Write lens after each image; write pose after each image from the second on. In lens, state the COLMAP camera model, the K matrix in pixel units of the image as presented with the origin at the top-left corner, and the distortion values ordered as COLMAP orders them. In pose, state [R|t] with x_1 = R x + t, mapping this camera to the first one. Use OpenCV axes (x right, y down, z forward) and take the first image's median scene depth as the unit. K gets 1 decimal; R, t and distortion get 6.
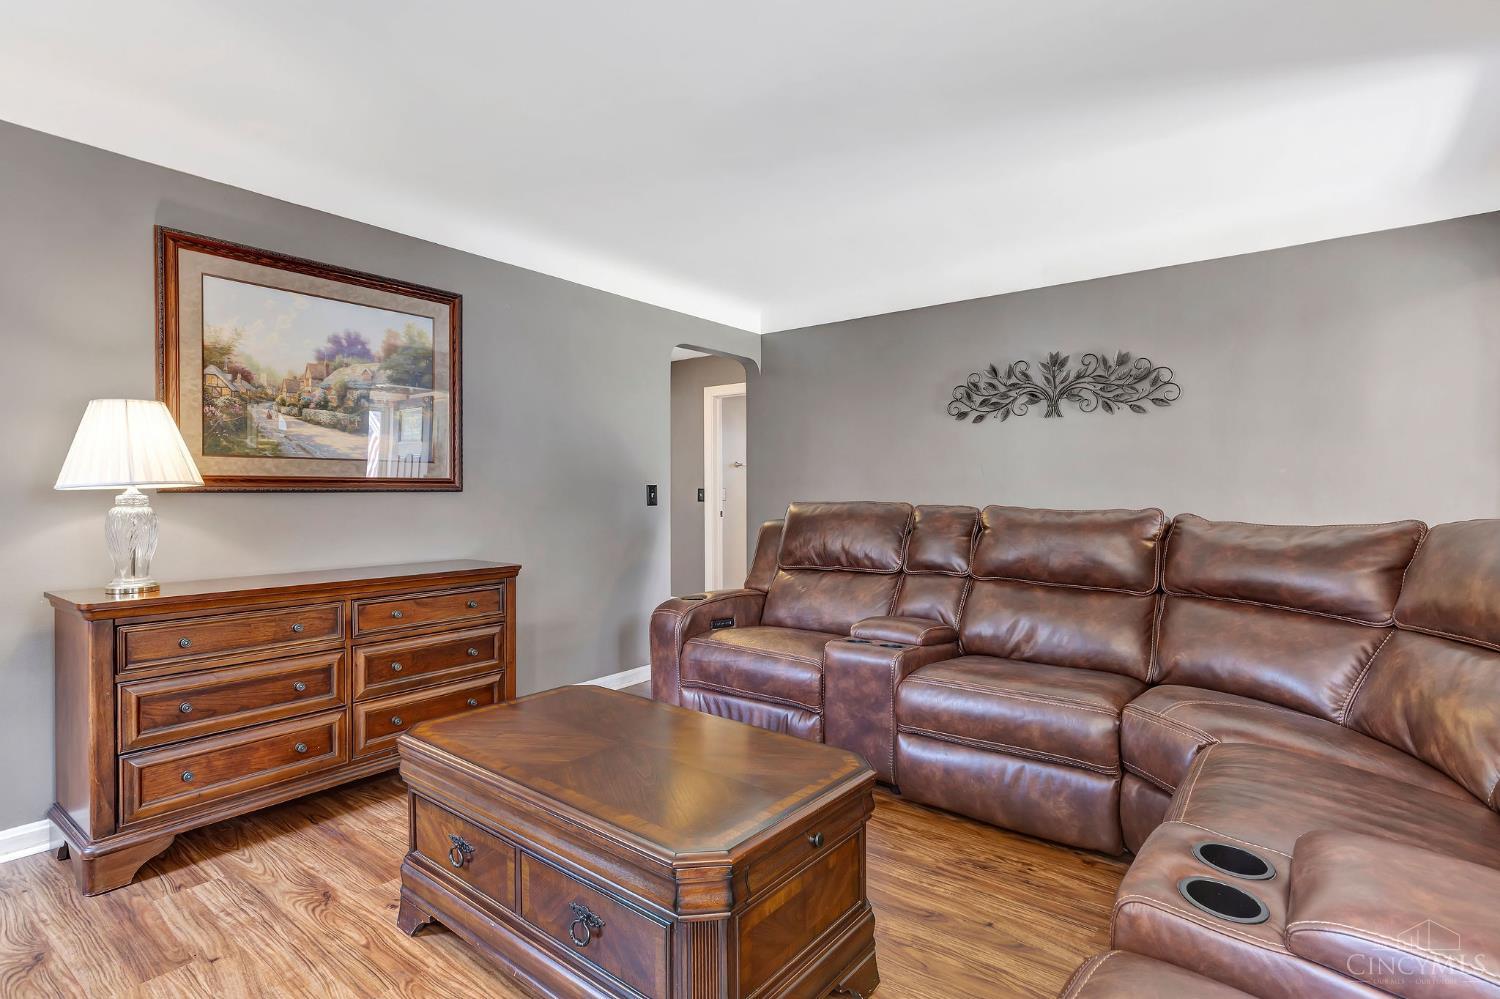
lens RADIAL K [[722.2, 0, 753.3], [0, 722.2, 492.6], [0, 0, 1]] dist [0.004159, 0.000091]
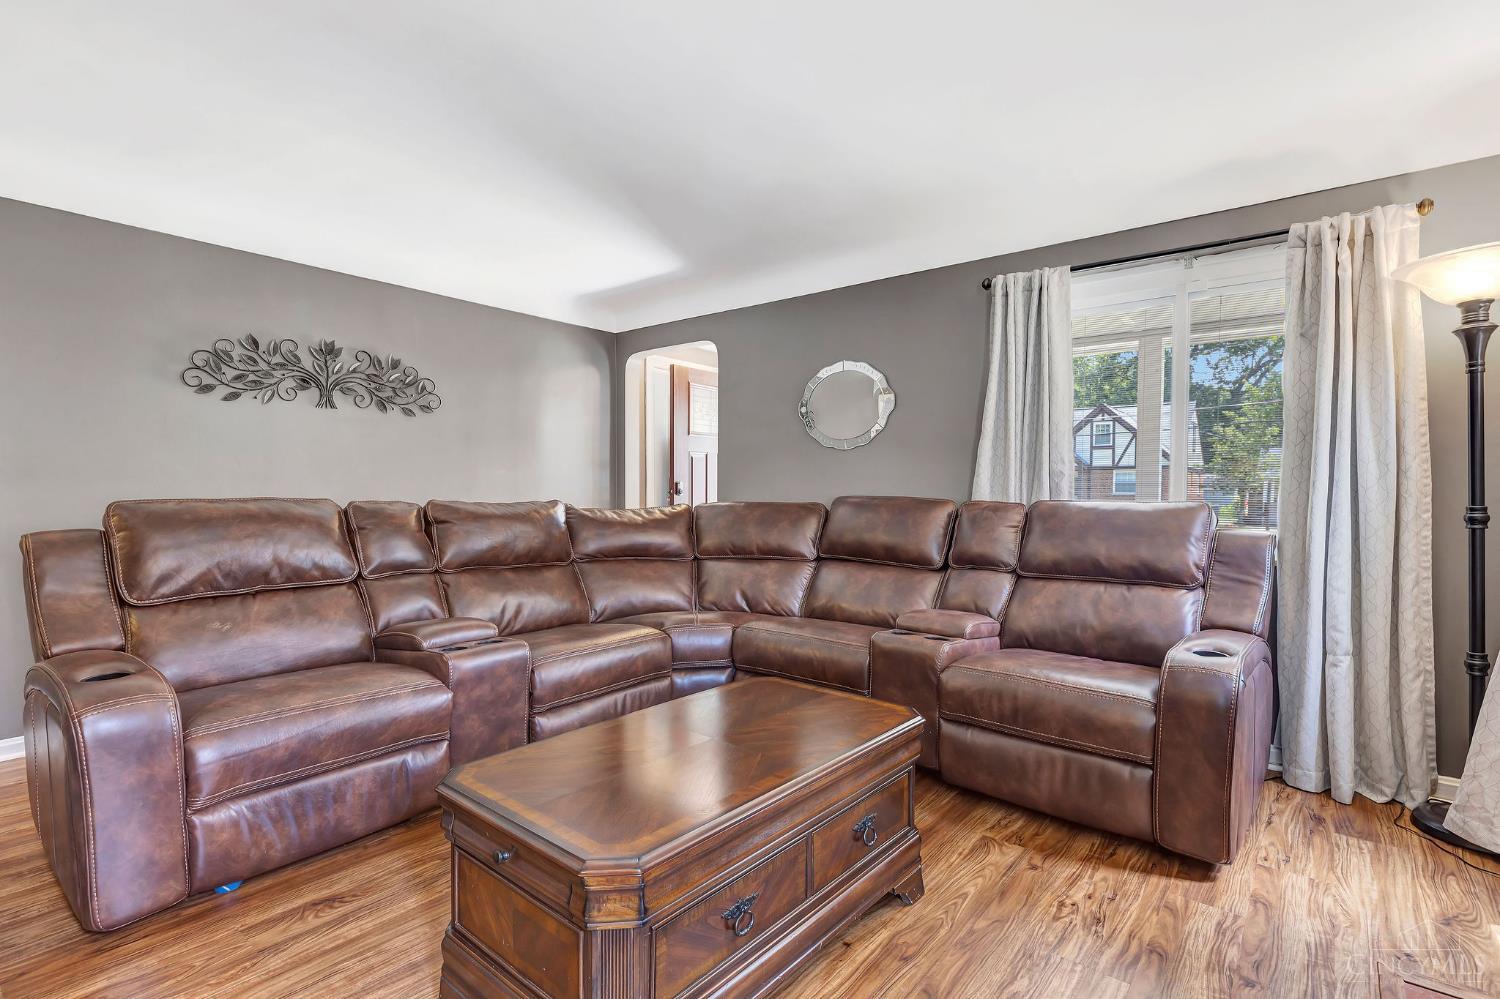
lens RADIAL K [[722.2, 0, 755.6], [0, 722.2, 500.6], [0, 0, 1]] dist [0.004159, 0.000091]
pose [[0.023362, -0.013963, 0.999630, -0.560843], [-0.005099, 0.999888, 0.014086, 0.001765], [-0.999714, -0.005426, 0.023289, 0.436606]]
